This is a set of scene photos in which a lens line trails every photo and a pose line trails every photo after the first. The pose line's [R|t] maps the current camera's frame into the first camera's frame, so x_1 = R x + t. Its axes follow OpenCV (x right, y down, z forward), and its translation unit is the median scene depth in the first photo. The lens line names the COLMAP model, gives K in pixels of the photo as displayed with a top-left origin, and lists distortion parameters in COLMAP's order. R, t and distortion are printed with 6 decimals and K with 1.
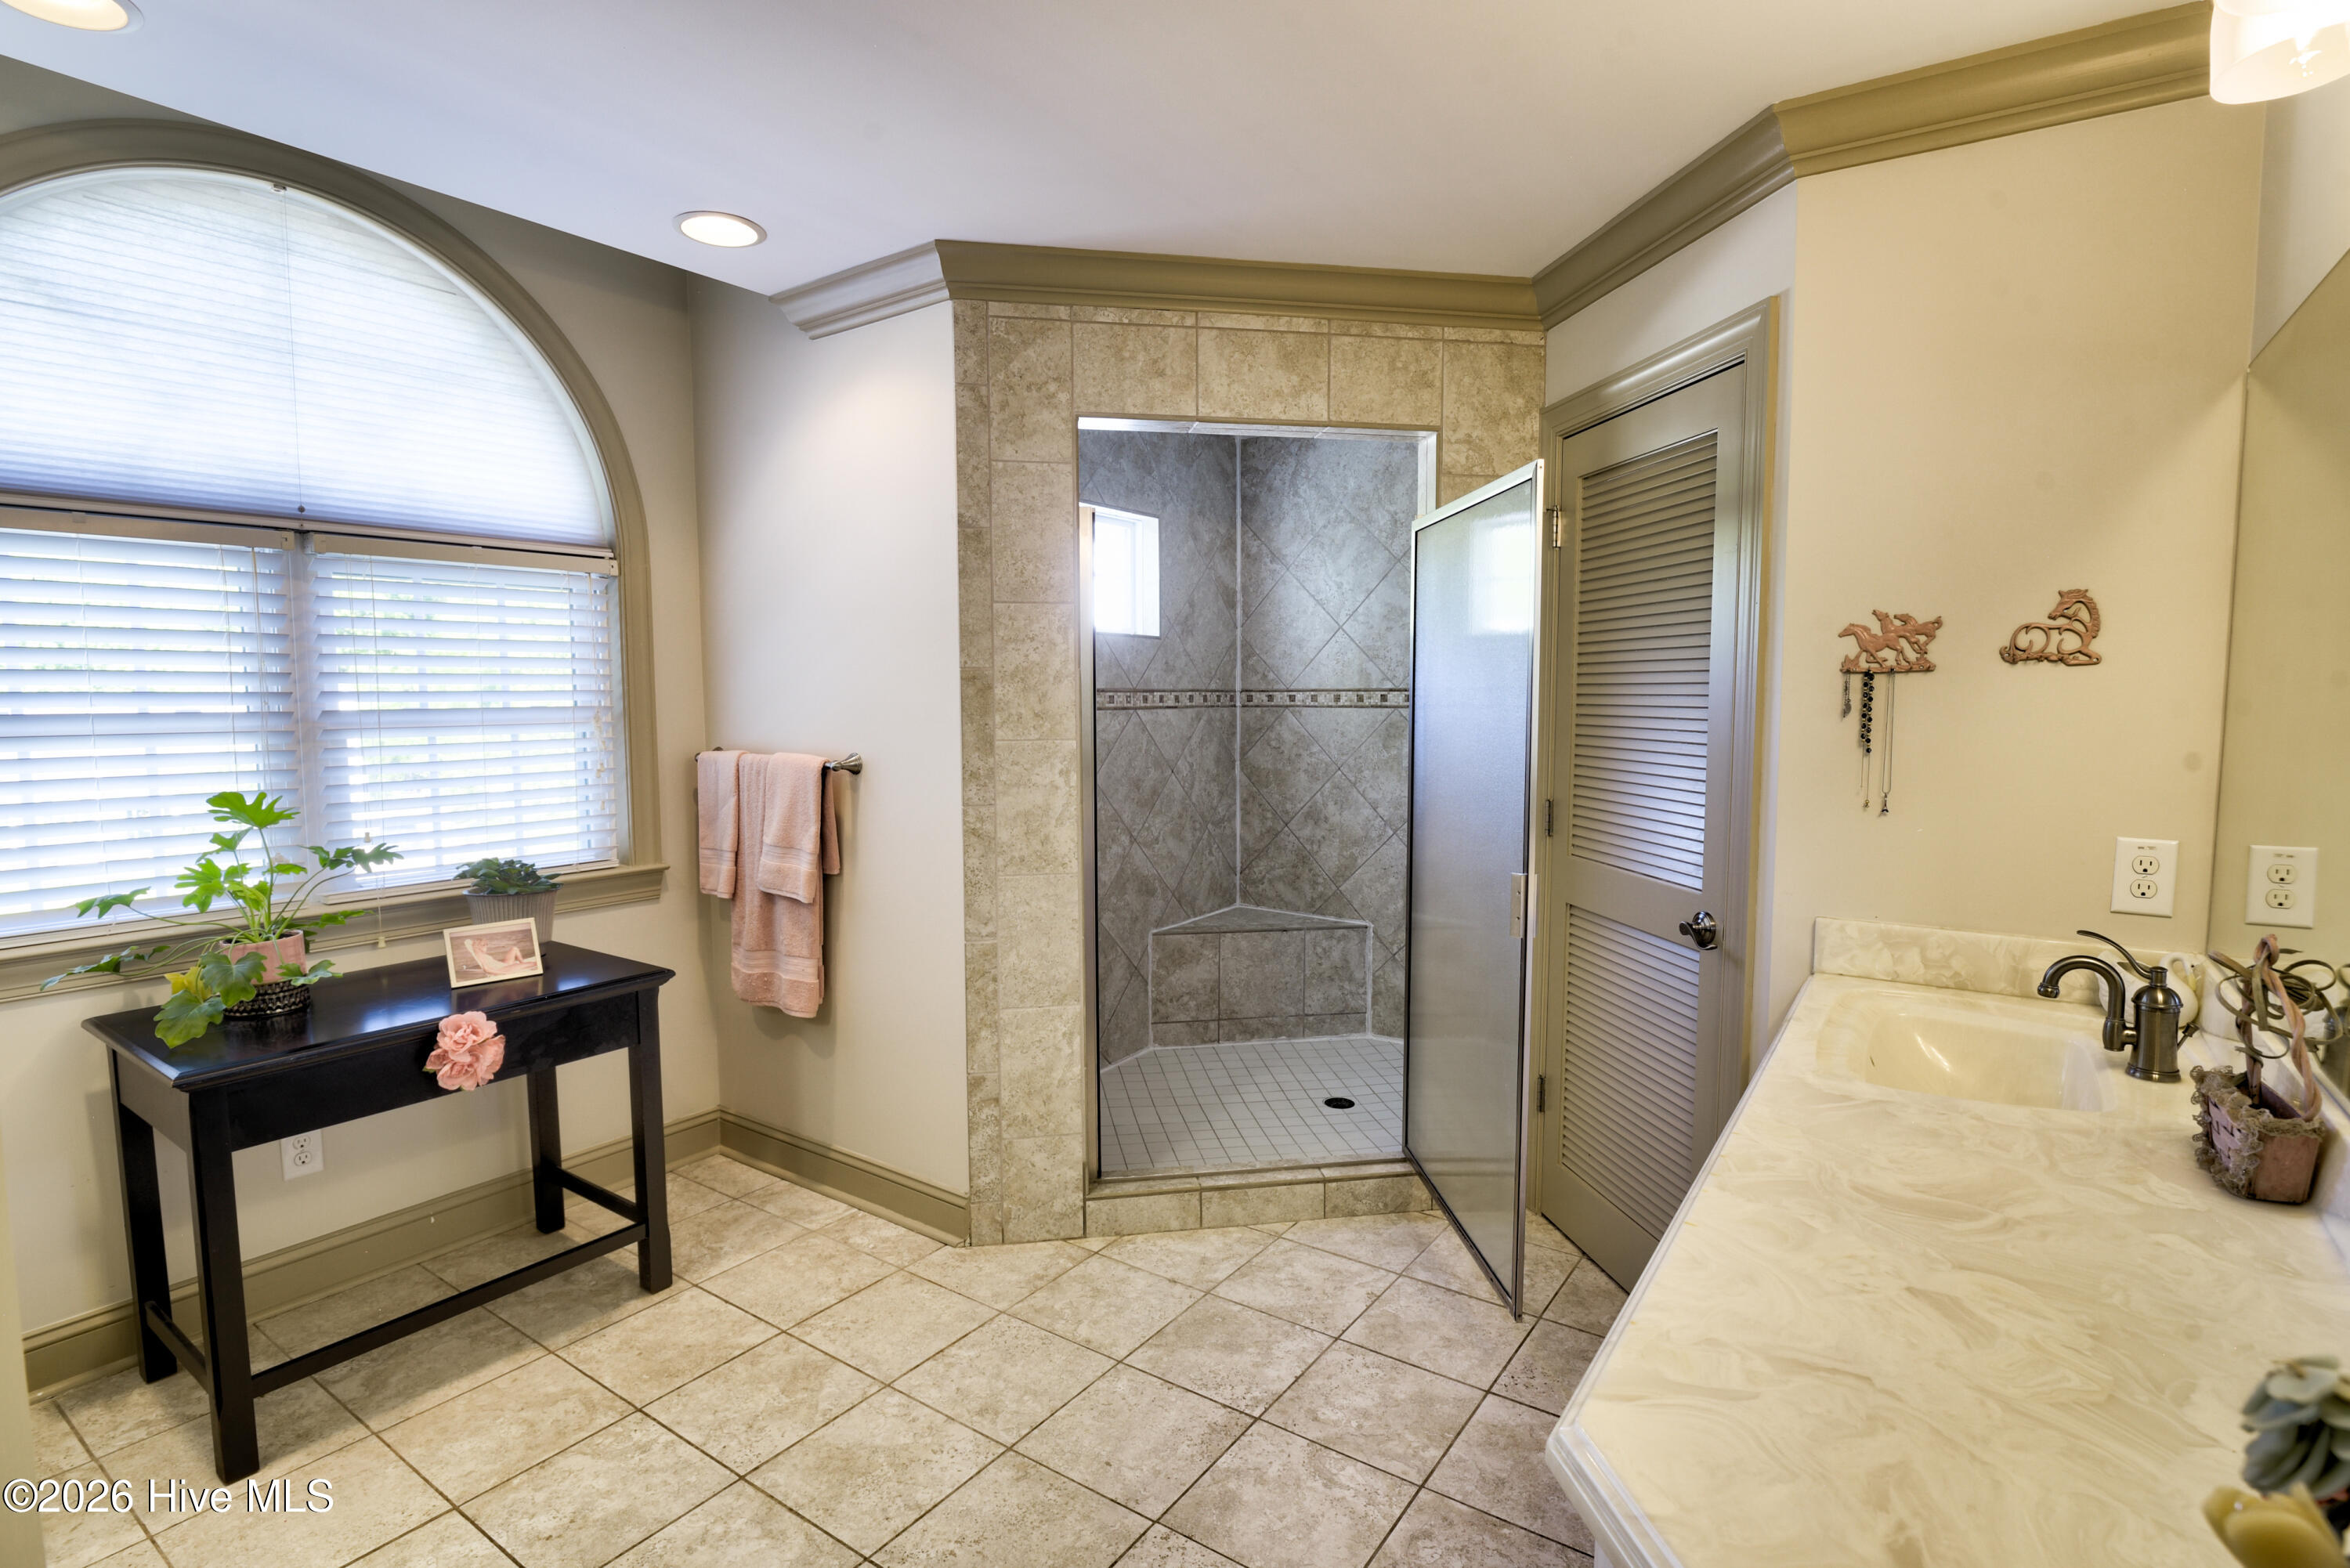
lens RADIAL K [[1139.1, 0, 1182.6], [0, 1139.1, 786.3], [0, 0, 1]] dist [-0.019327, -0.000410]
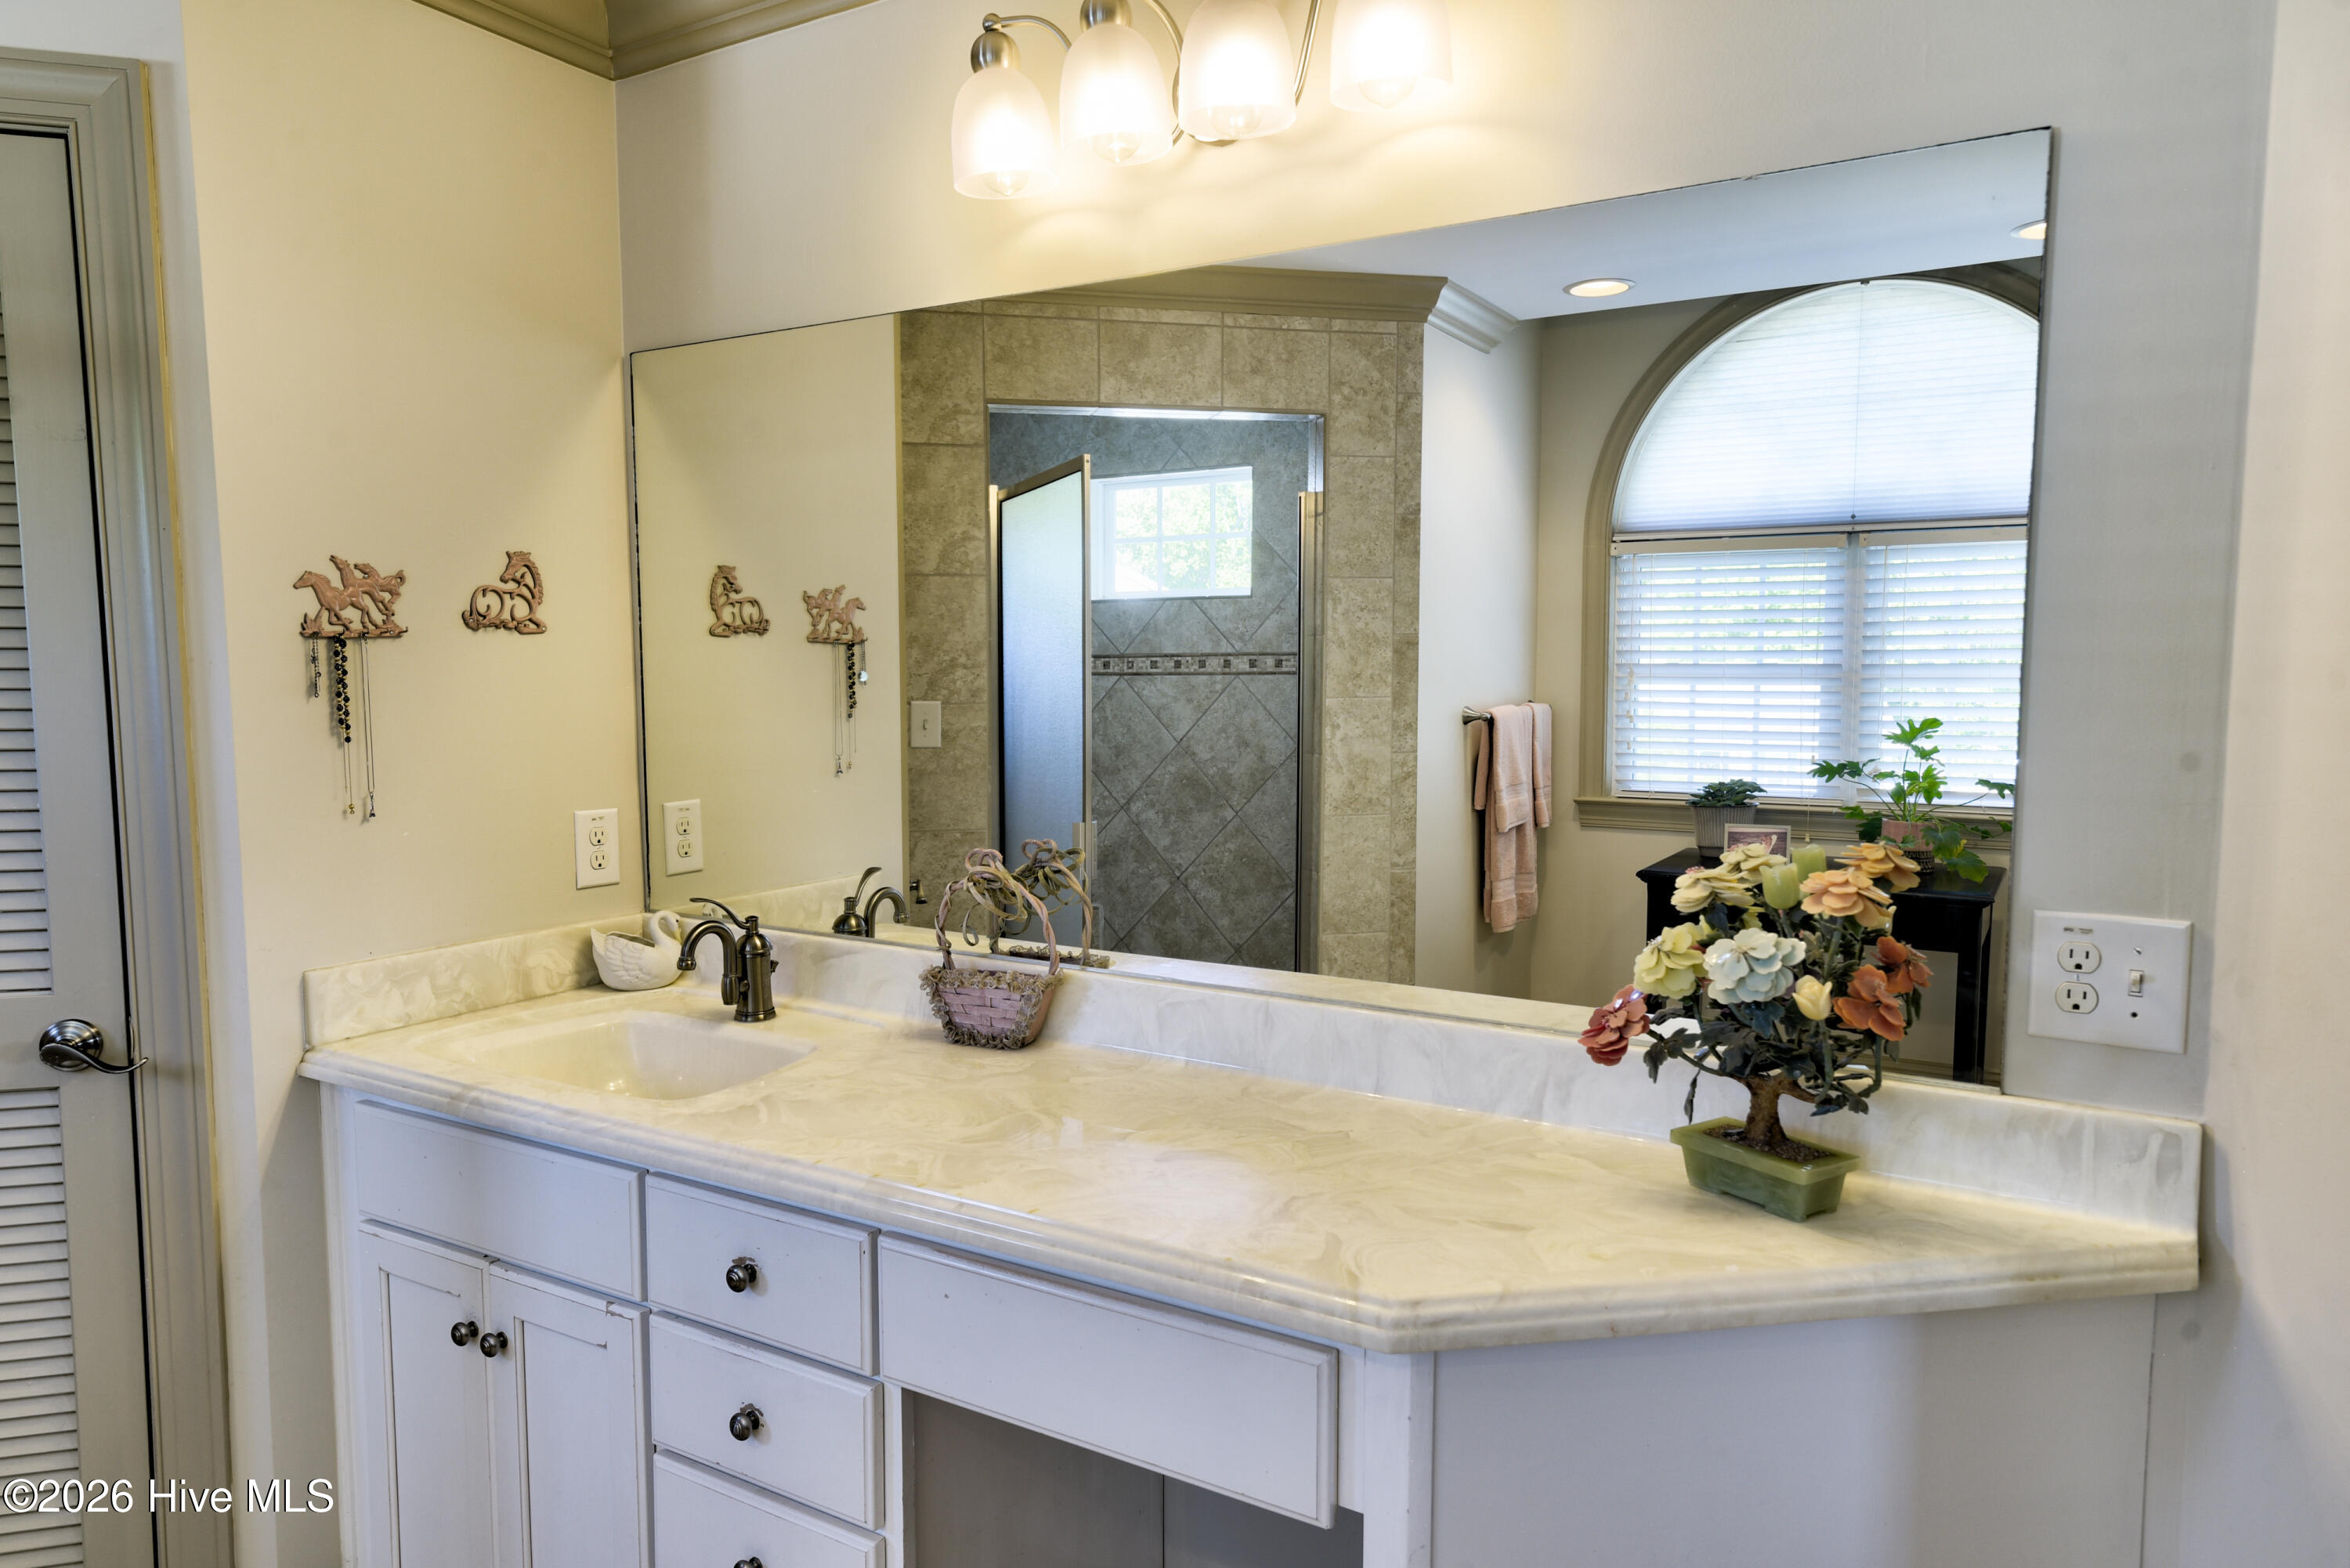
lens RADIAL K [[1494.2, 0, 1175.0], [0, 1494.2, 784.0], [0, 0, 1]] dist [-0.003786, -0.003484]
pose [[-0.065775, -0.079303, 0.994678, -0.449119], [0.086096, 0.992668, 0.084836, -0.040338], [-0.994113, 0.091218, -0.058465, 0.520309]]
